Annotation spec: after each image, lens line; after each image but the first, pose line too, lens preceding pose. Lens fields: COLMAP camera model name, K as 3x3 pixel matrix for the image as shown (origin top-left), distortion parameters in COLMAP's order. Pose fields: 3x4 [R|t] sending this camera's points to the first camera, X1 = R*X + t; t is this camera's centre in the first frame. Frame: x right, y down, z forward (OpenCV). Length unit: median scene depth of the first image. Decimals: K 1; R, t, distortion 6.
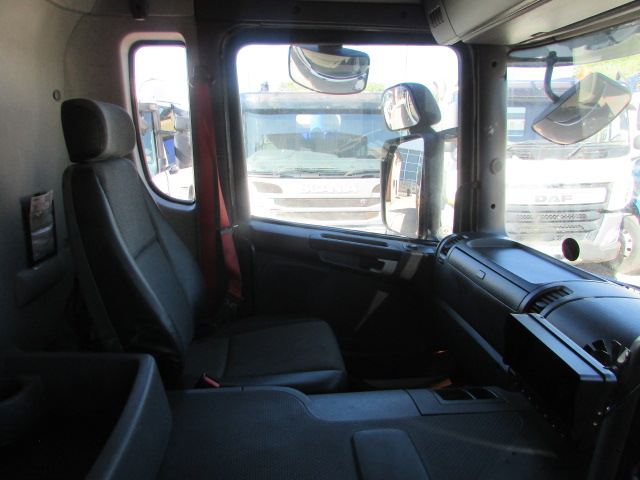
lens RADIAL K [[453.4, 0, 320.0], [0, 453.4, 240.0], [0, 0, 1]] dist [-0.034885, -0.002100]
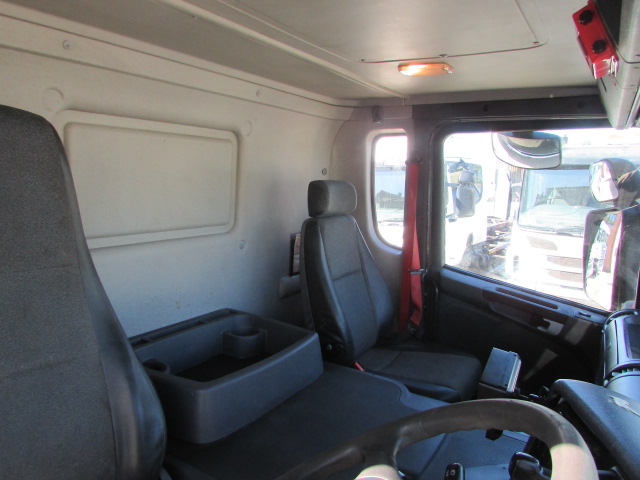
lens RADIAL K [[453.4, 0, 320.0], [0, 453.4, 240.0], [0, 0, 1]] dist [-0.034885, -0.002100]
pose [[0.789276, 0.102813, -0.605371, 0.340162], [-0.161510, 0.985928, -0.043130, -0.011498], [0.592418, 0.131815, 0.794774, -0.217837]]
